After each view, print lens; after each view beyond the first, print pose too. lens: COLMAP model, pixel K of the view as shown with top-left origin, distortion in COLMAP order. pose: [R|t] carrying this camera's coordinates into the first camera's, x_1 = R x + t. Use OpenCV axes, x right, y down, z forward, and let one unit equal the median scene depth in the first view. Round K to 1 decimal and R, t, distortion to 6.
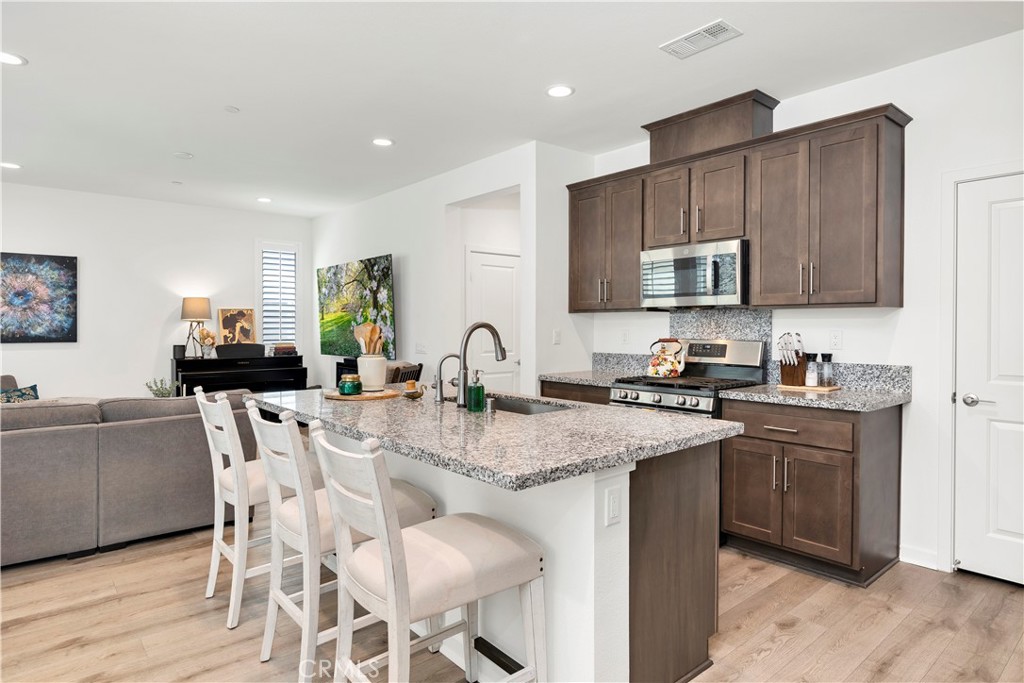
lens RADIAL K [[574.8, 0, 512.0], [0, 574.8, 337.2], [0, 0, 1]] dist [-0.003534, 0.000454]
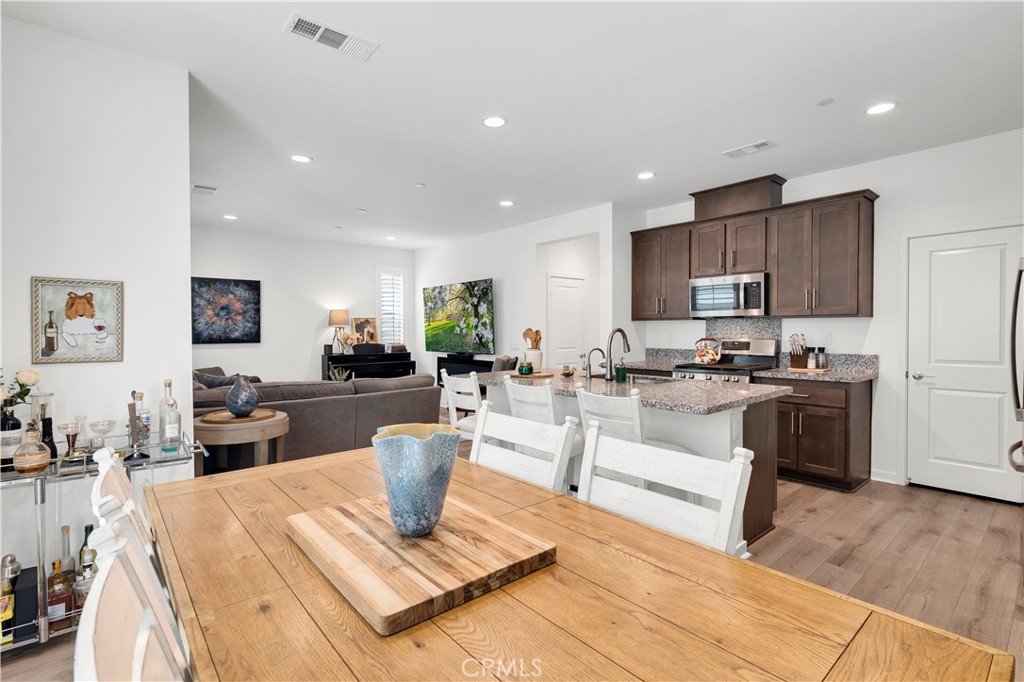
lens RADIAL K [[476.0, 0, 516.1], [0, 476.0, 340.5], [0, 0, 1]] dist [-0.000897, -0.000049]
pose [[0.999956, -0.004494, 0.008279, -0.221778], [0.004455, 0.999979, 0.004795, 0.000295], [-0.008300, -0.004758, 0.999954, -0.210576]]
